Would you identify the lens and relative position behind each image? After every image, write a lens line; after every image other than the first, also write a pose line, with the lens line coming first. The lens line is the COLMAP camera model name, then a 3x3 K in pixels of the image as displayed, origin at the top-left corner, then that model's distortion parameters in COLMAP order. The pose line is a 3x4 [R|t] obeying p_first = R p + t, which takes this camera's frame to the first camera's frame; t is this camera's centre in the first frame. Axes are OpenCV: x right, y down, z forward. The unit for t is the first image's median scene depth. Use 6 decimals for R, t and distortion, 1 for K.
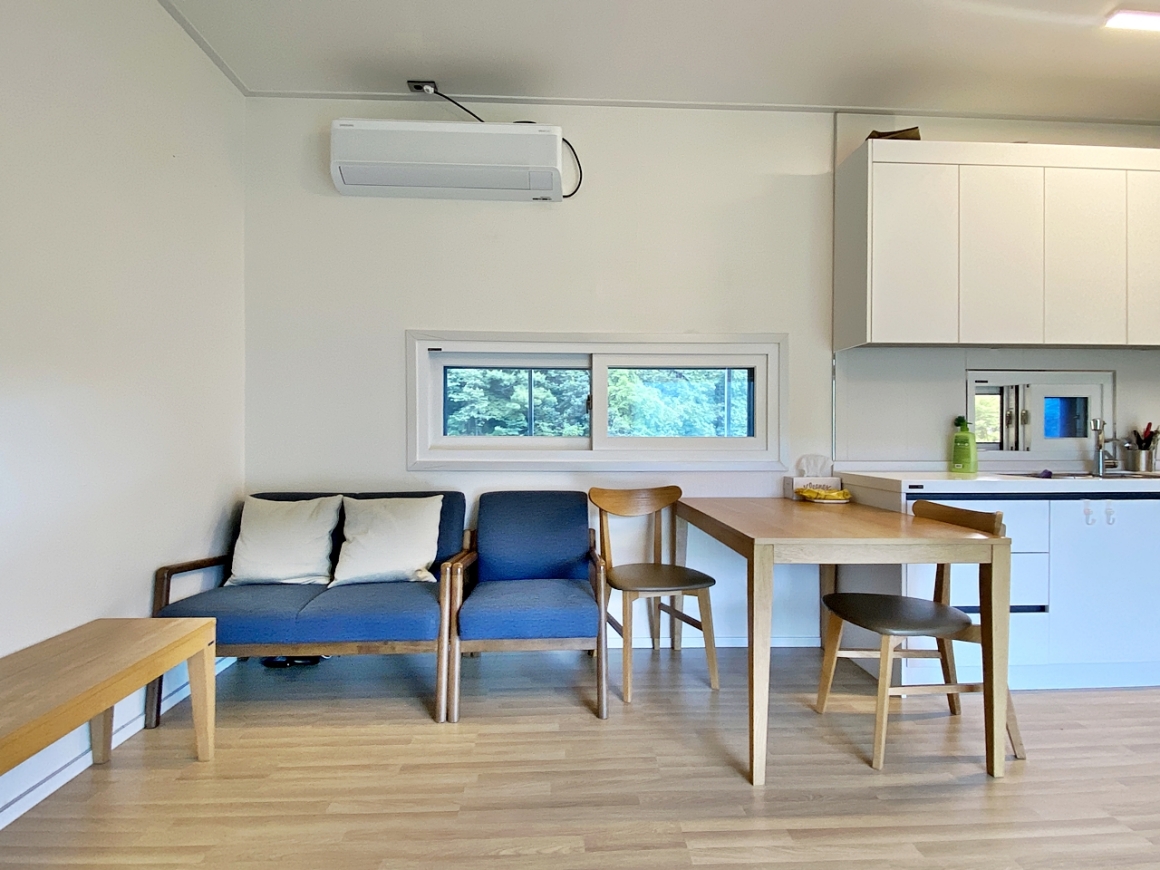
lens RADIAL K [[613.2, 0, 580.0], [0, 613.2, 435.0], [0, 0, 1]] dist [0.047416, -0.047046]
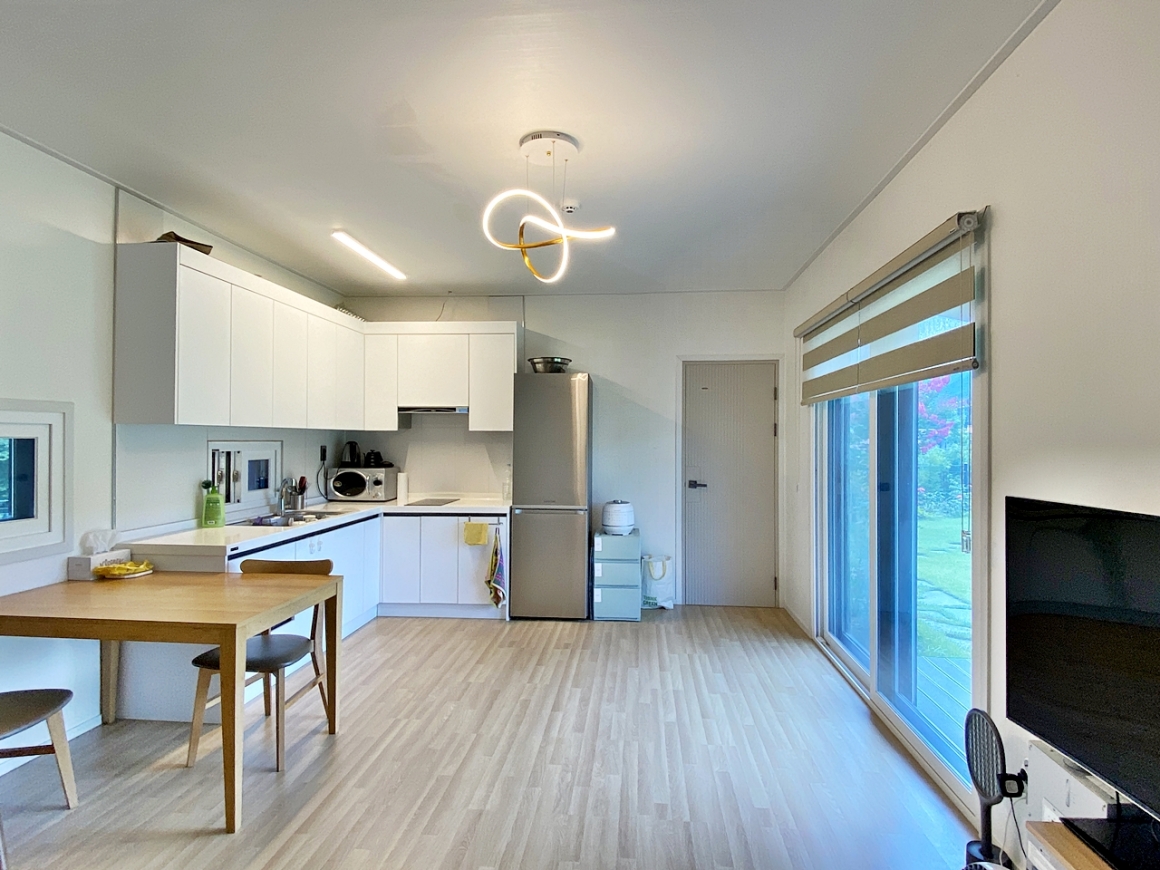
lens RADIAL K [[613.2, 0, 580.0], [0, 613.2, 435.0], [0, 0, 1]] dist [0.047416, -0.047046]
pose [[0.141617, 0.007702, 0.989892, -0.485542], [-0.000417, 0.999970, -0.007721, -0.110777], [-0.989921, 0.000680, 0.141616, 0.112325]]
